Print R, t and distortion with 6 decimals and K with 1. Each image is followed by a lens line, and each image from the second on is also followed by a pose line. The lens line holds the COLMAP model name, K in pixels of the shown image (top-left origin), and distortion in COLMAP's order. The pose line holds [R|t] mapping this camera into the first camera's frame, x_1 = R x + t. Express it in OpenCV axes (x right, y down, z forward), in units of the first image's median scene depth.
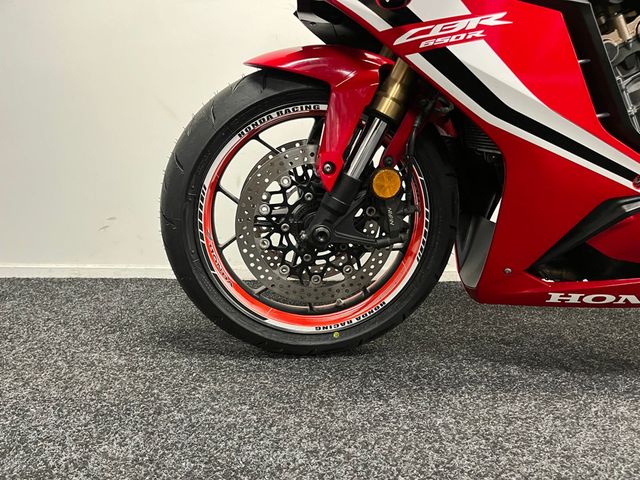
lens RADIAL K [[472.6, 0, 320.0], [0, 472.6, 240.0], [0, 0, 1]] dist [0.004544, -0.001524]
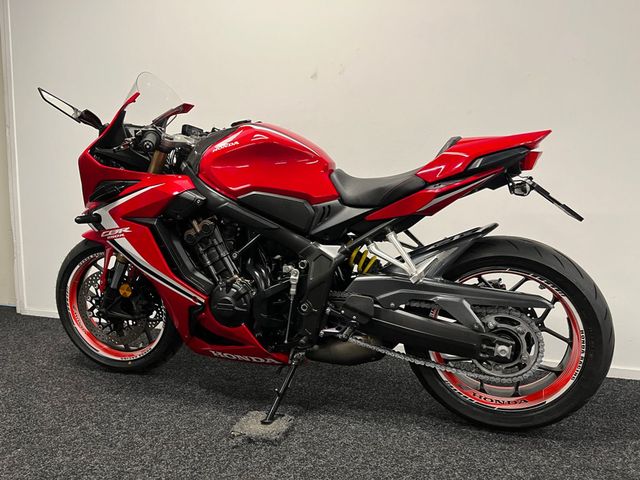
lens RADIAL K [[472.6, 0, 320.0], [0, 472.6, 240.0], [0, 0, 1]] dist [0.004544, -0.001524]
pose [[0.935594, 0.014873, -0.352765, 1.744531], [-0.057206, 0.992297, -0.109884, -0.162014], [0.348413, 0.122987, 0.929238, -0.739241]]
